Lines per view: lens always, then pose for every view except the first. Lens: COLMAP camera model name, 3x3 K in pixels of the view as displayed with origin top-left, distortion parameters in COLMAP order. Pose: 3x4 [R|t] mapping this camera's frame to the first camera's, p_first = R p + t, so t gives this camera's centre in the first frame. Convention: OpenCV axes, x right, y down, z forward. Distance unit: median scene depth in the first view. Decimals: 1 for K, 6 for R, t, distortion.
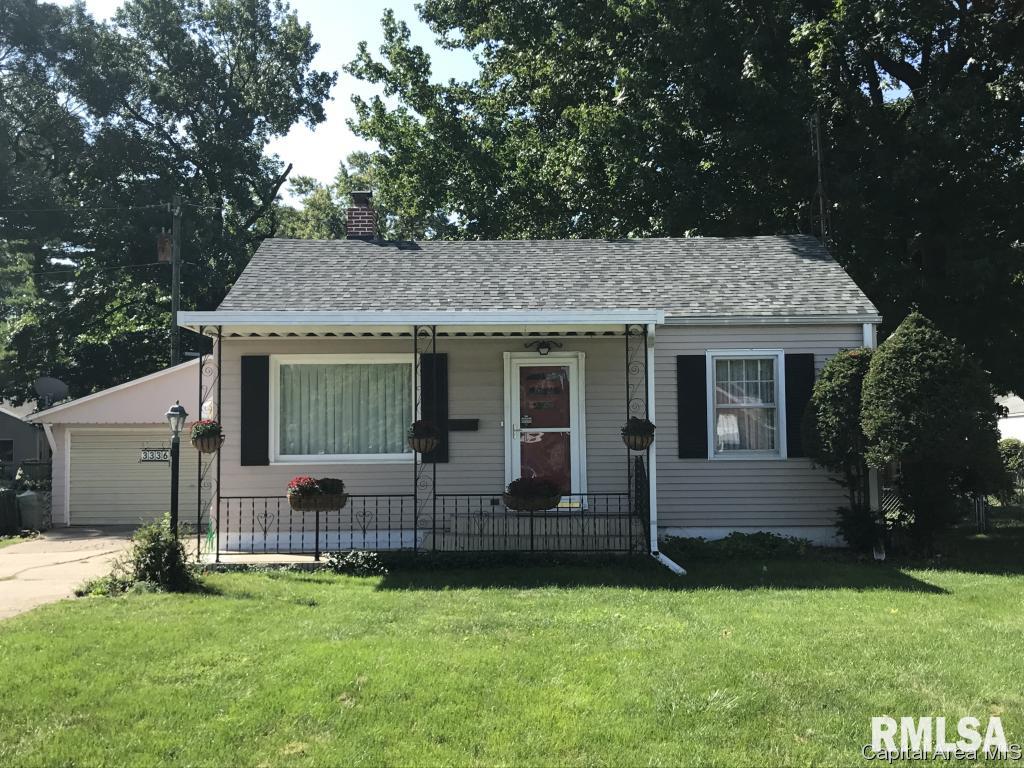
lens RADIAL K [[1306.8, 0, 512.0], [0, 1306.8, 384.0], [0, 0, 1]] dist [0.099986, -0.075075]
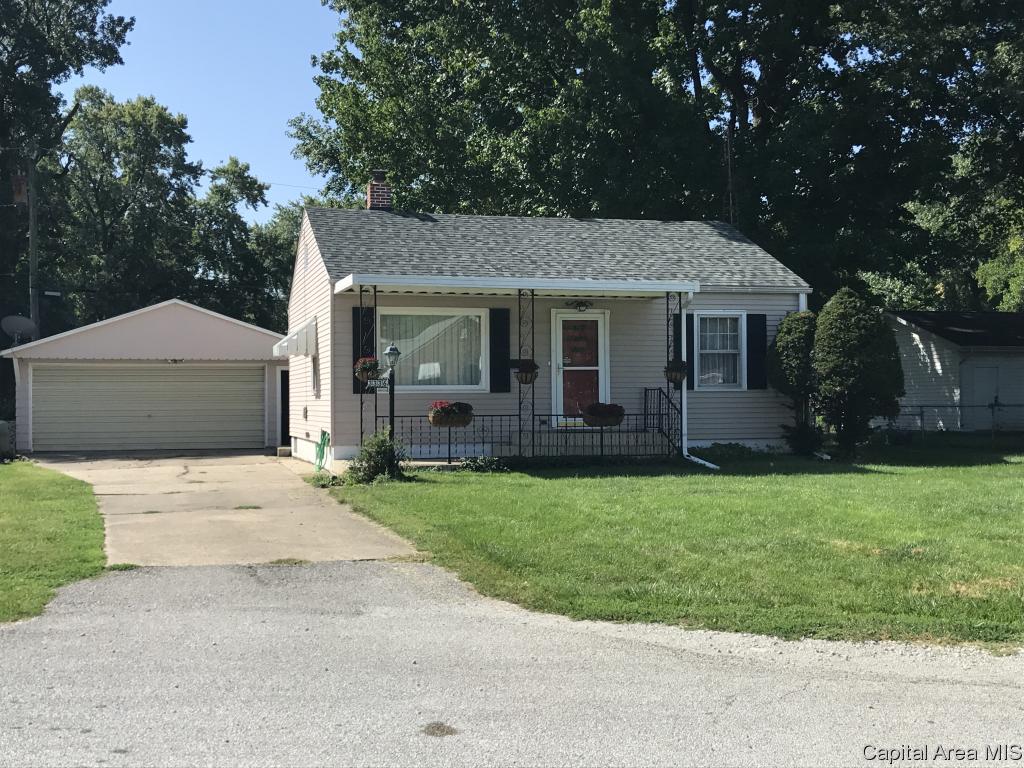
lens RADIAL K [[1306.8, 0, 512.0], [0, 1306.8, 384.0], [0, 0, 1]] dist [0.099986, -0.075075]
pose [[0.962473, 0.005540, 0.271321, -0.400764], [-0.017494, 0.998979, 0.041661, -0.002605], [-0.270813, -0.044845, 0.961587, -0.256440]]
